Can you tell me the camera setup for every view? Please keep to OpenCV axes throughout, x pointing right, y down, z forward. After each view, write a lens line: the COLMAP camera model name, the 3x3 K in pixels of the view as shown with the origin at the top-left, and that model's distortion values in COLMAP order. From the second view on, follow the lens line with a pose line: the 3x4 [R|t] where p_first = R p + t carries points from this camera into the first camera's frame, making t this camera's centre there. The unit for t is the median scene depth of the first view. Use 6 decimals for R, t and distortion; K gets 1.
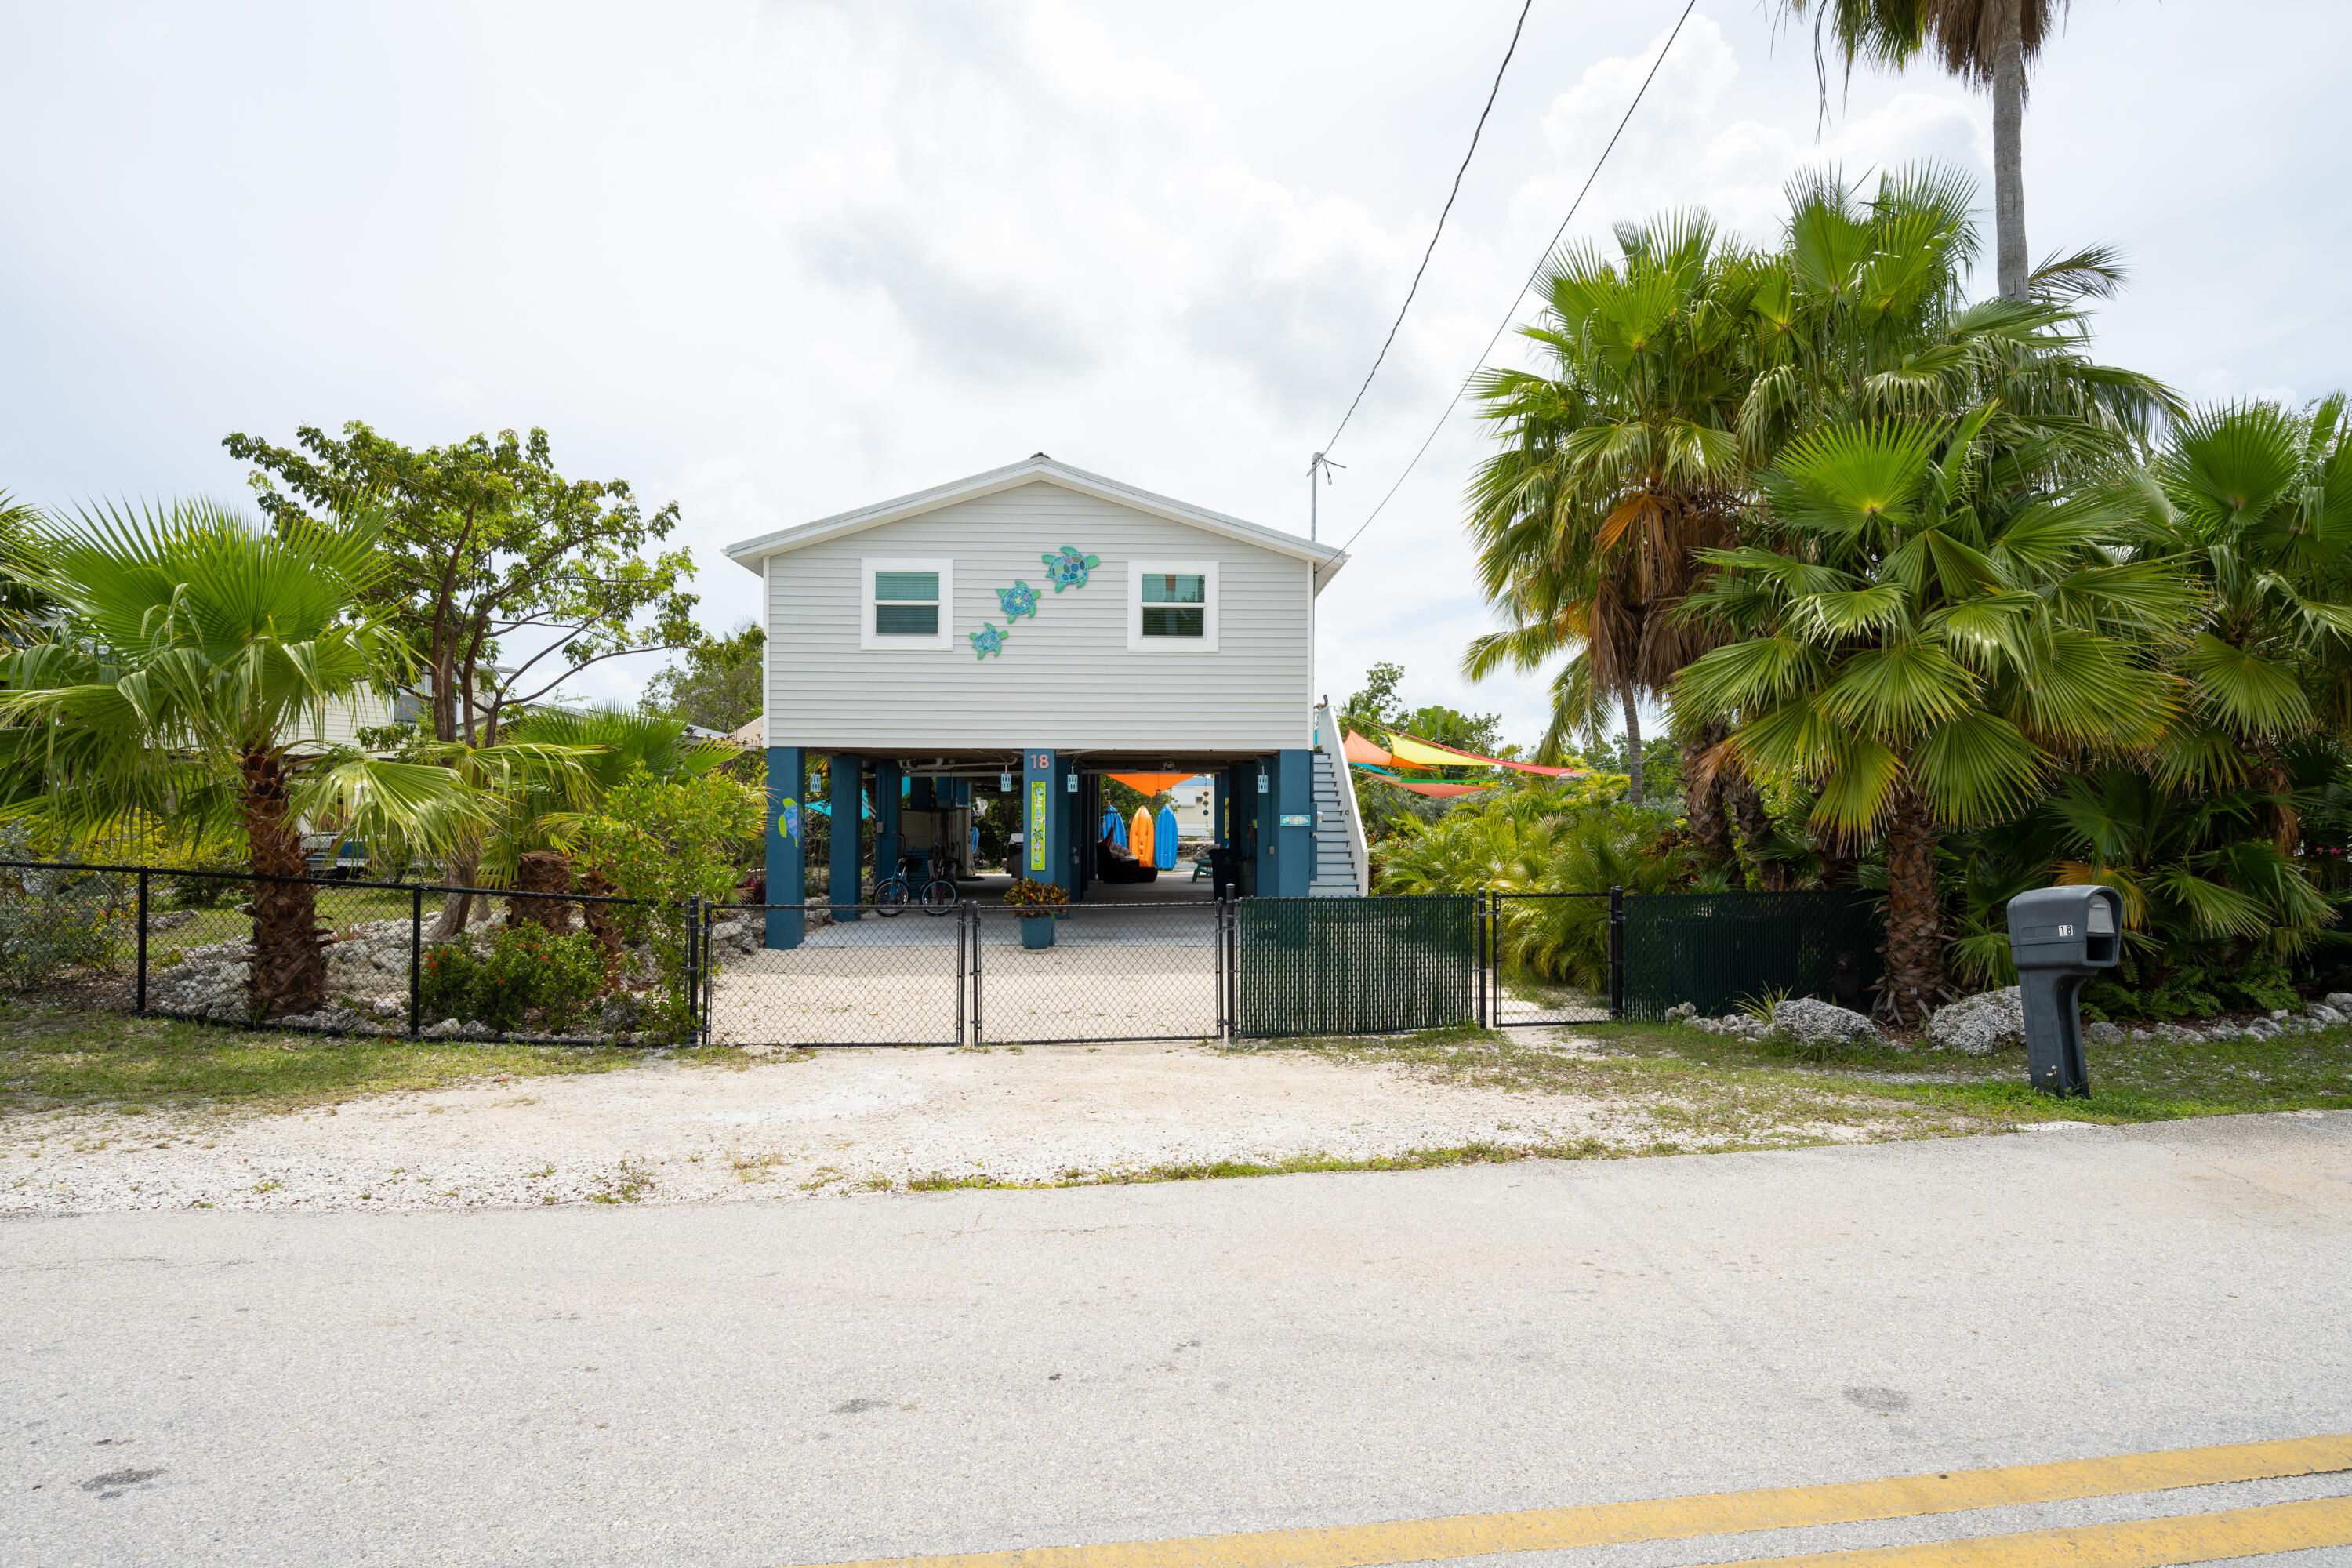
lens RADIAL K [[1228.1, 0, 1178.3], [0, 1228.1, 790.4], [0, 0, 1]] dist [-0.003477, -0.000048]
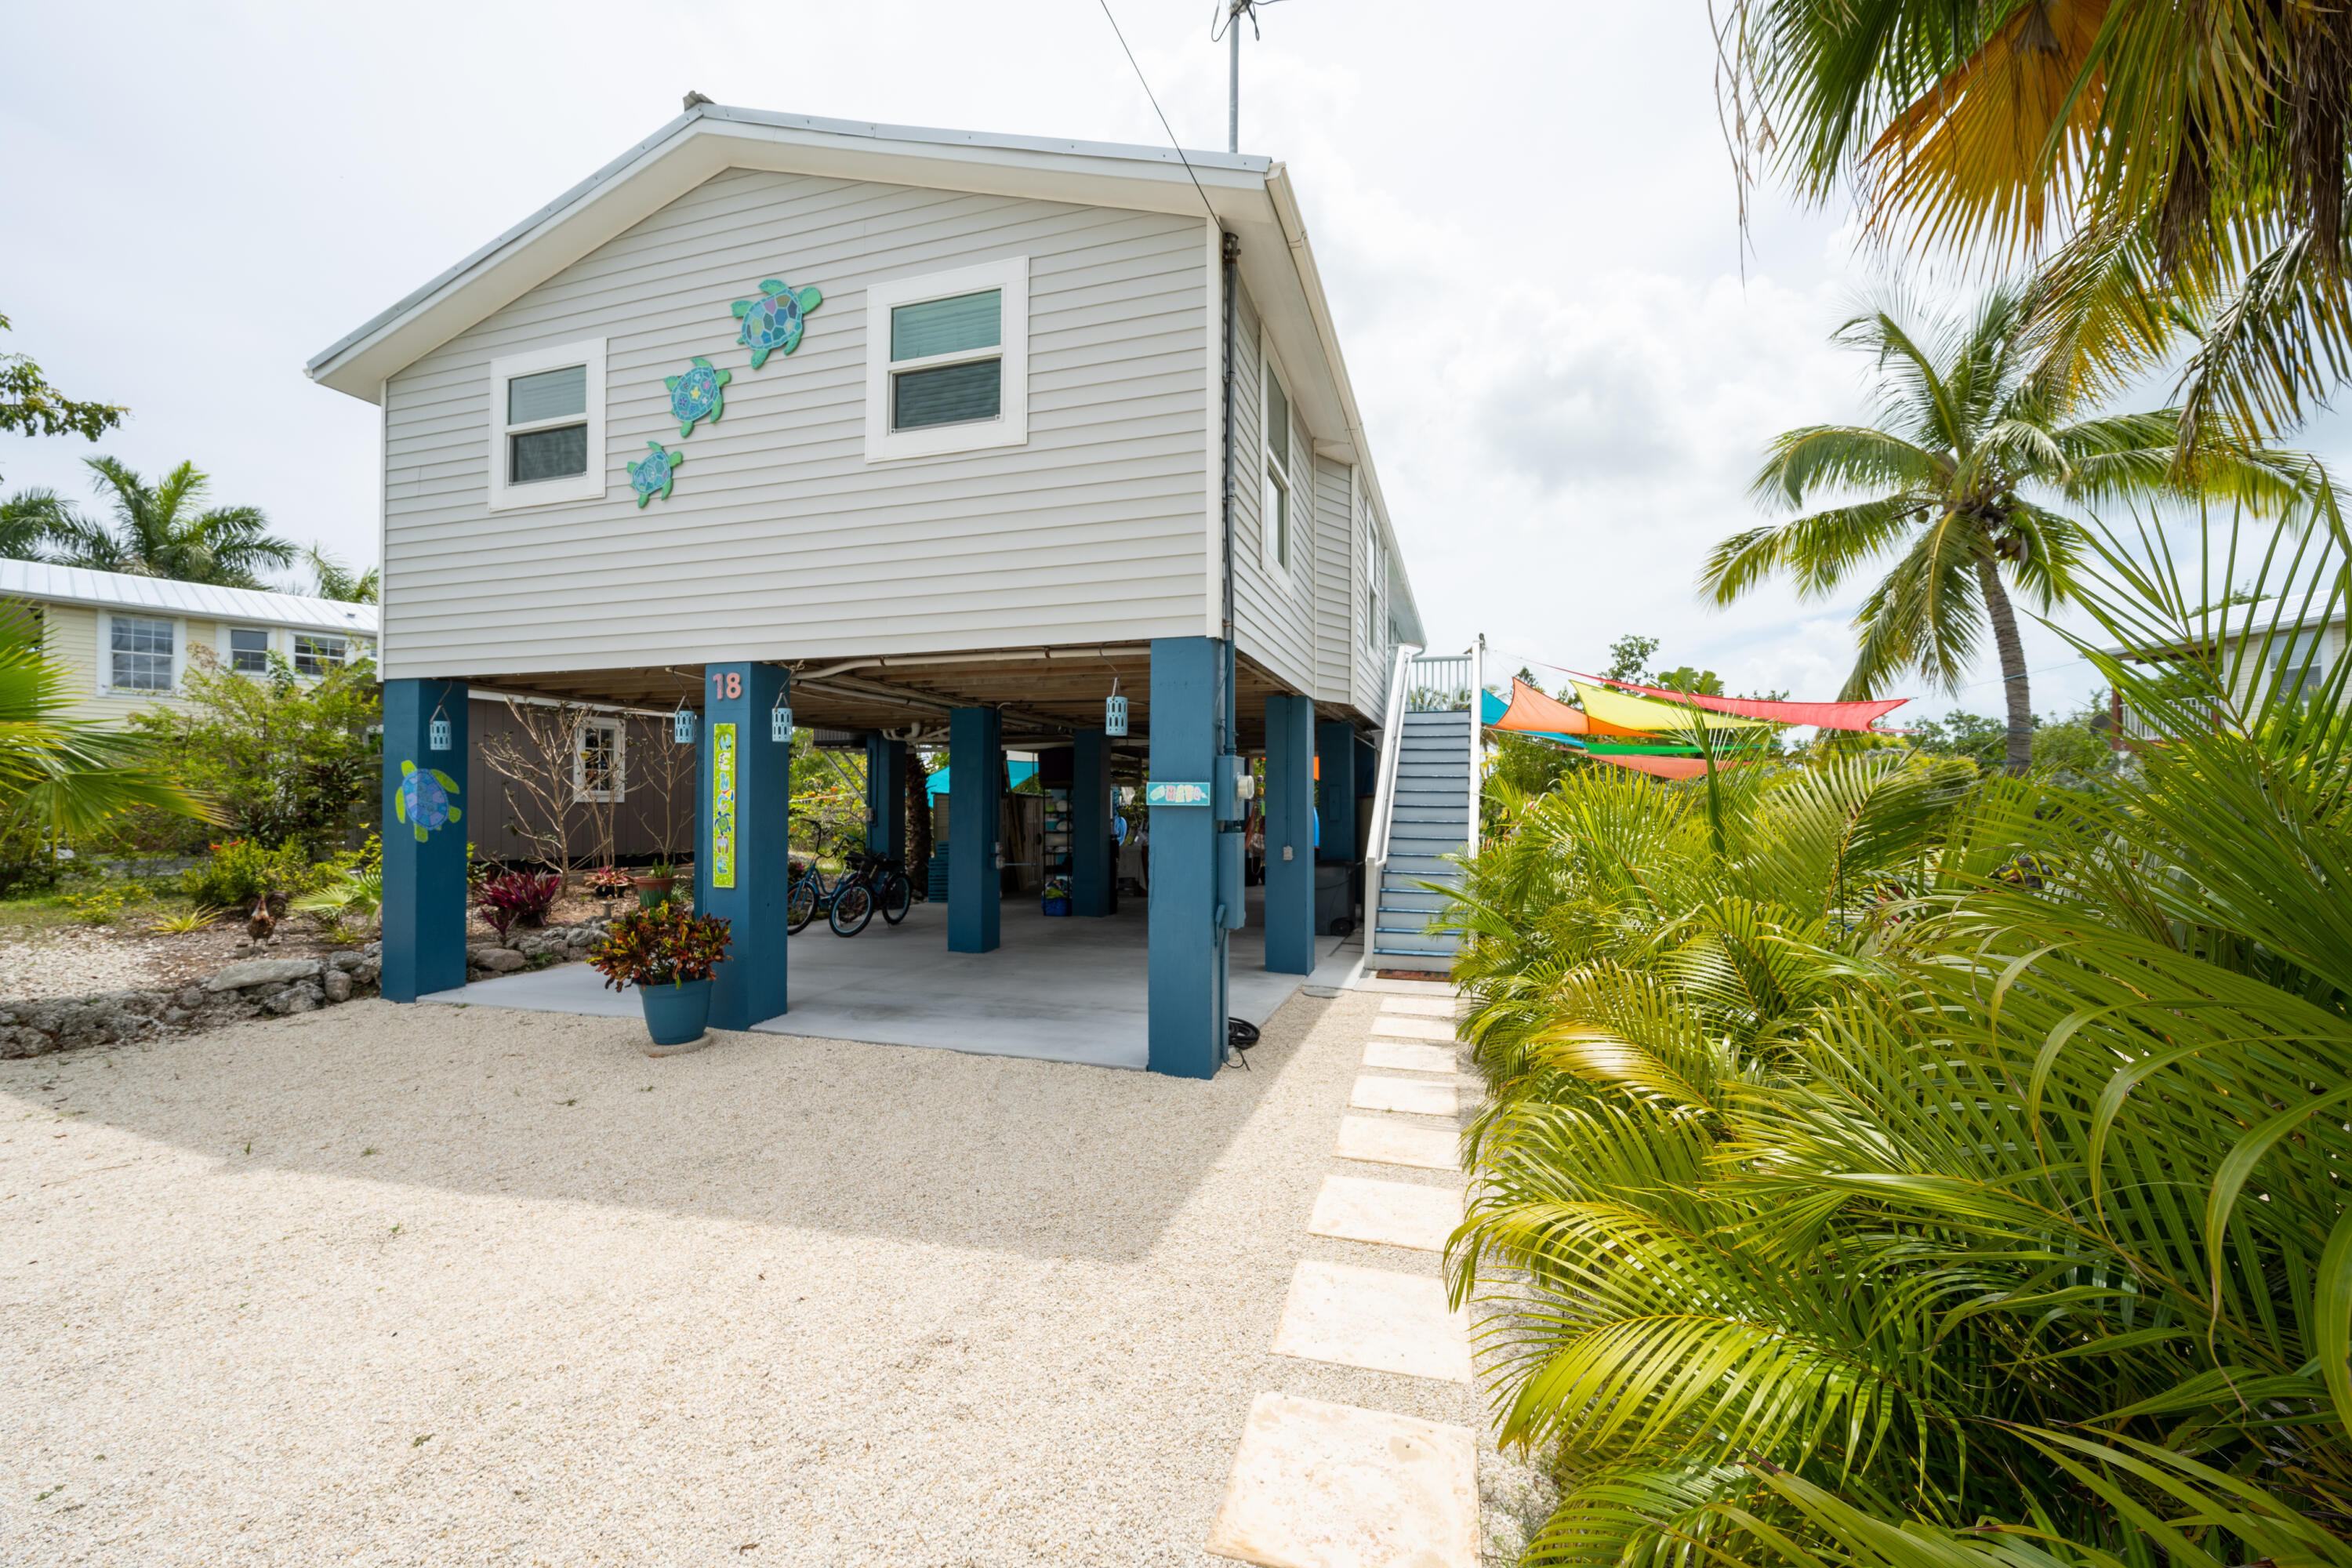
lens RADIAL K [[926.4, 0, 1176.8], [0, 926.4, 790.0], [0, 0, 1]] dist [-0.005942, 0.001008]
pose [[0.942515, -0.004842, -0.334128, 0.207755], [0.003427, 0.999982, -0.004824, 0.024673], [0.334146, 0.003401, 0.942515, 0.682328]]
